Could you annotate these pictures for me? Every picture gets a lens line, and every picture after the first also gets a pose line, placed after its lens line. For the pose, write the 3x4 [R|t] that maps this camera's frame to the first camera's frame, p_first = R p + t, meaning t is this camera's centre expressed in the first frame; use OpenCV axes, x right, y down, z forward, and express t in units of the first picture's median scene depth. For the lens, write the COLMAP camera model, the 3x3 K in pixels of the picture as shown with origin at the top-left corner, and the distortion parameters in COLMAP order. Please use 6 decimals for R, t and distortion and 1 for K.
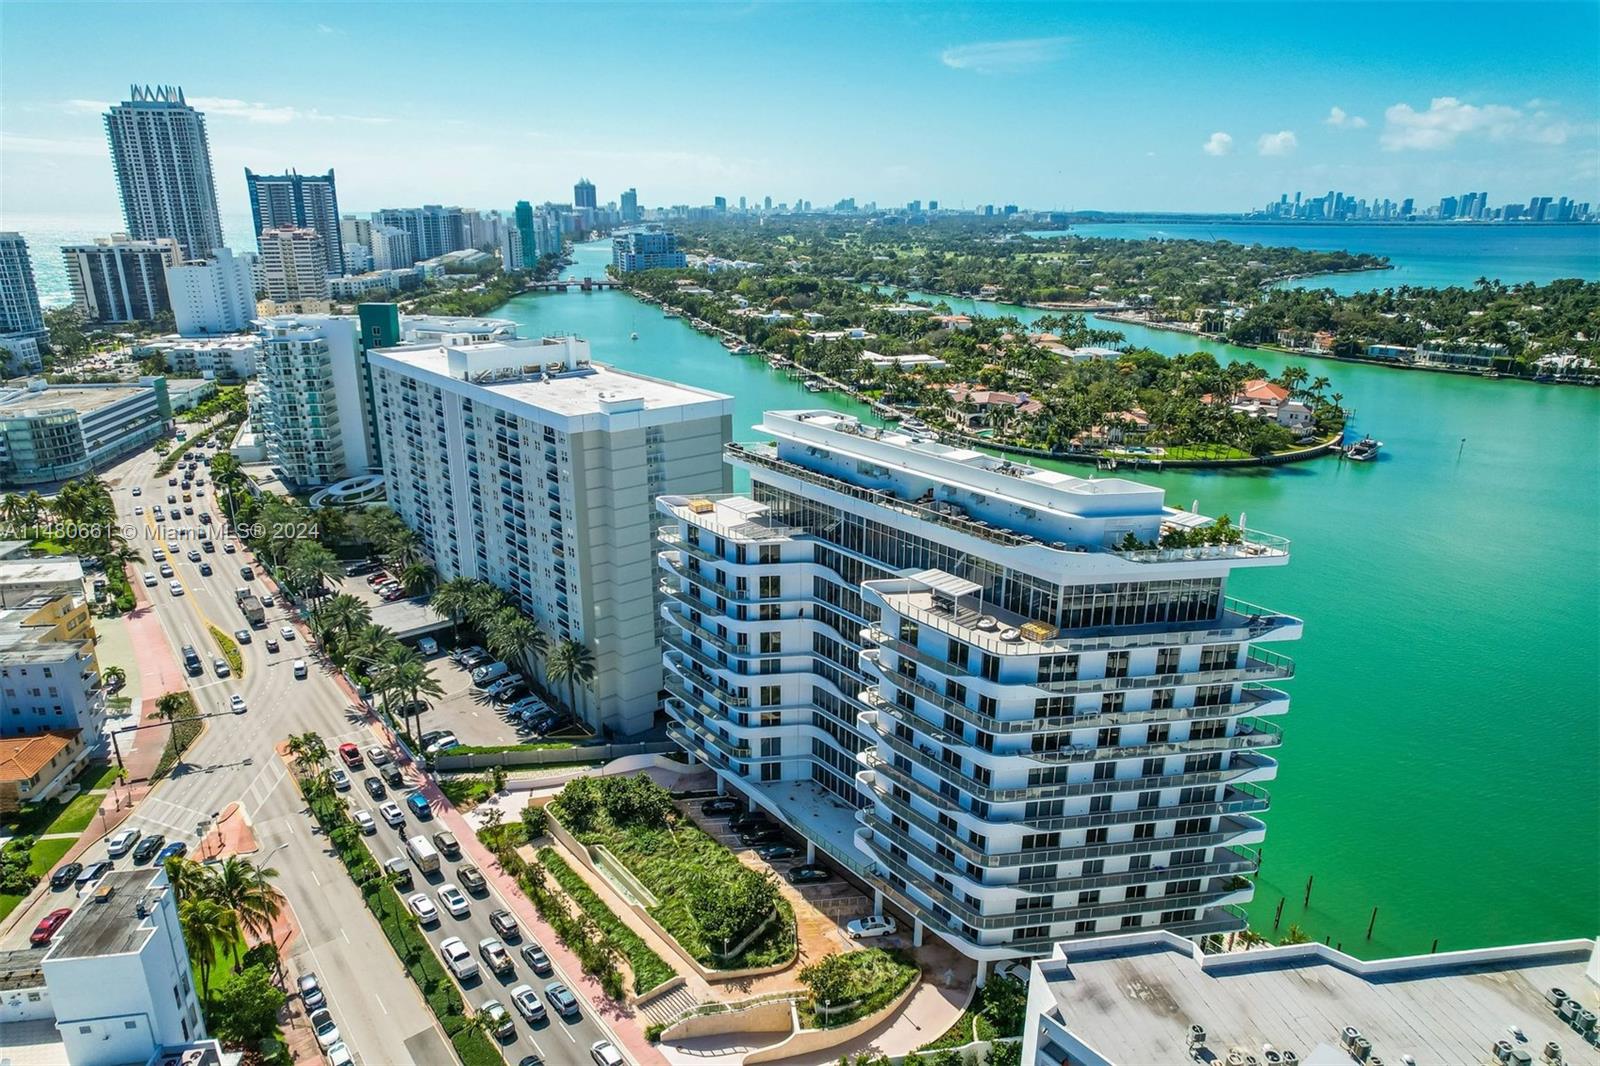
lens RADIAL K [[1023.3, 0, 793.4], [0, 1023.3, 537.2], [0, 0, 1]] dist [-0.078706, 0.076900]
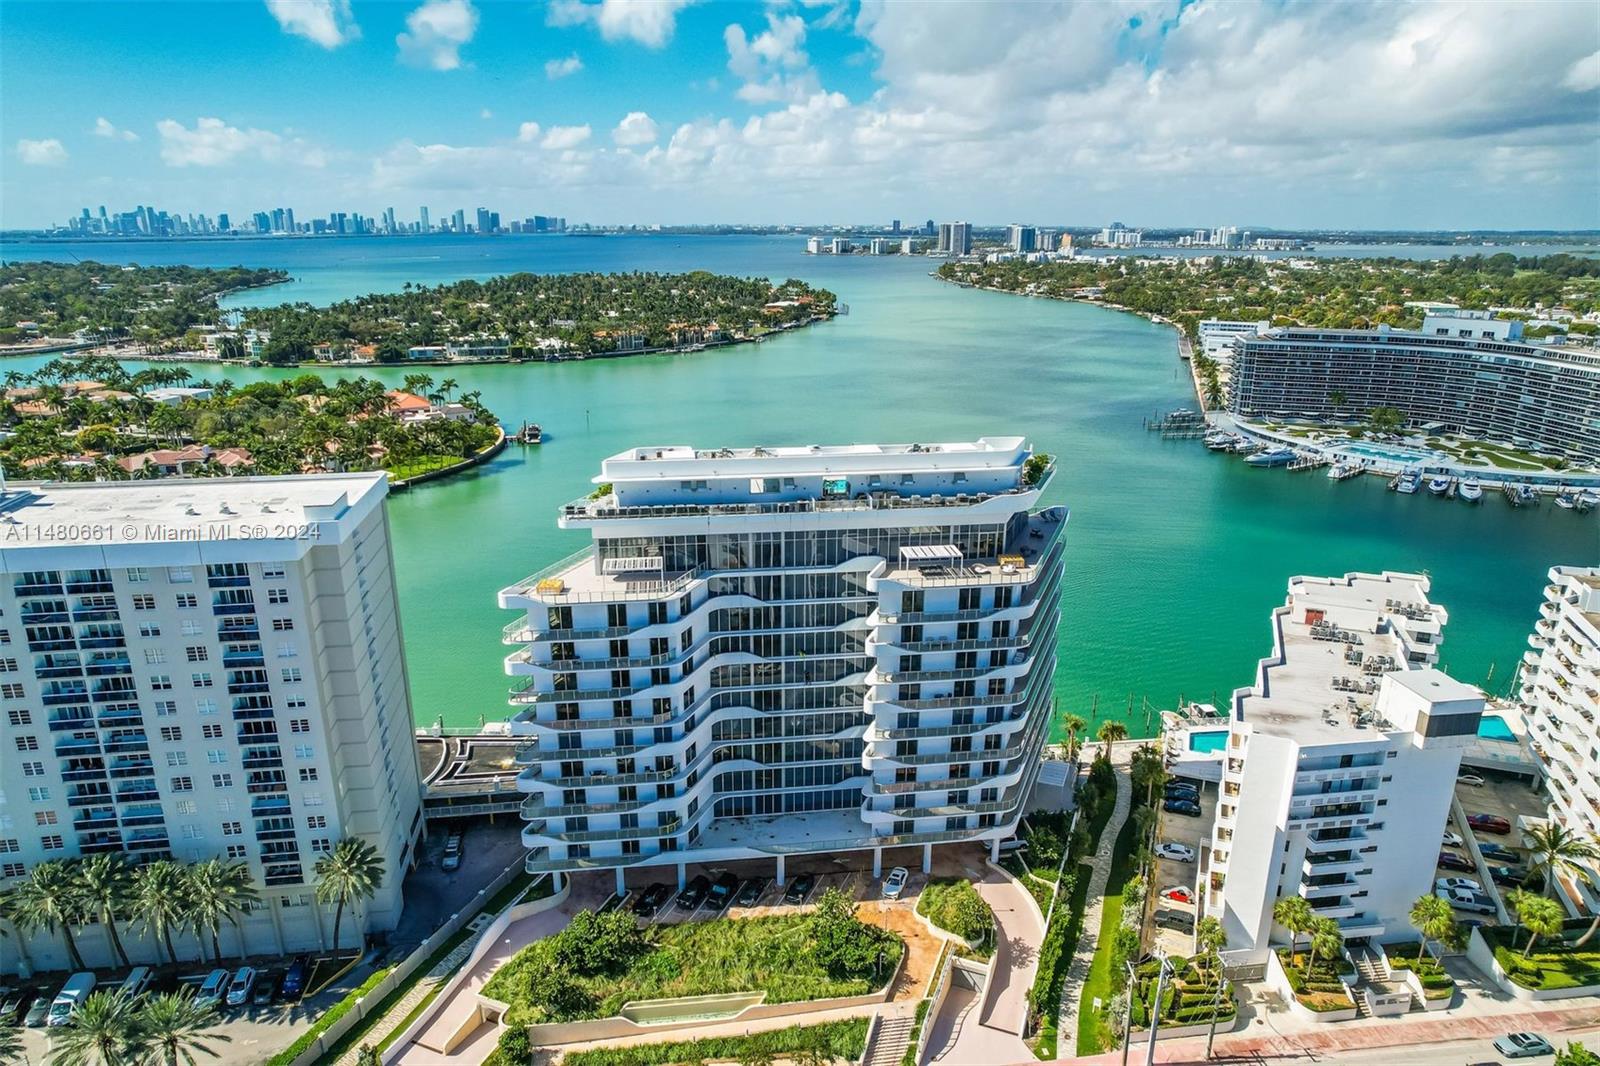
lens RADIAL K [[1023.3, 0, 793.4], [0, 1023.3, 537.2], [0, 0, 1]] dist [-0.078706, 0.076900]
pose [[0.486022, -0.260933, 0.834085, -0.197516], [0.271873, 0.952175, 0.139455, -0.038601], [-0.830583, 0.158987, 0.533718, 0.109030]]
